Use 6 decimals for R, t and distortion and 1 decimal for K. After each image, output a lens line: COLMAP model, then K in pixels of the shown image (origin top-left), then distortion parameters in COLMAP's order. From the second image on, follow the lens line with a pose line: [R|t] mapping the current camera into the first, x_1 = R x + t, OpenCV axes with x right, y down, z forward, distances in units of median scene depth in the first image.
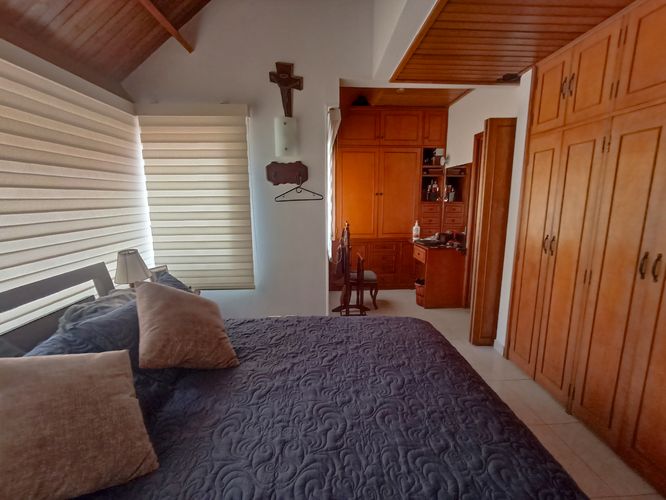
lens RADIAL K [[307.2, 0, 333.0], [0, 307.2, 250.0], [0, 0, 1]] dist [0.000190, -0.000315]
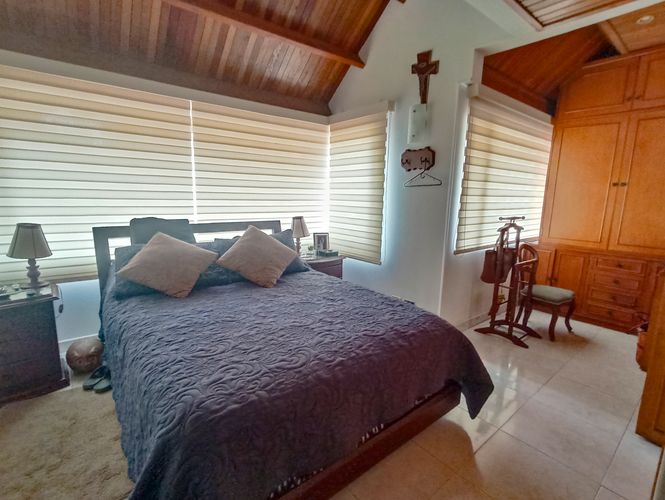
lens RADIAL K [[328.5, 0, 332.5], [0, 328.5, 250.0], [0, 0, 1]] dist [-0.000278, 0.000012]
pose [[0.581349, 0.159284, -0.797911, 0.622011], [-0.165558, 0.983293, 0.075667, 0.011656], [0.796632, 0.088112, 0.598008, 0.147656]]
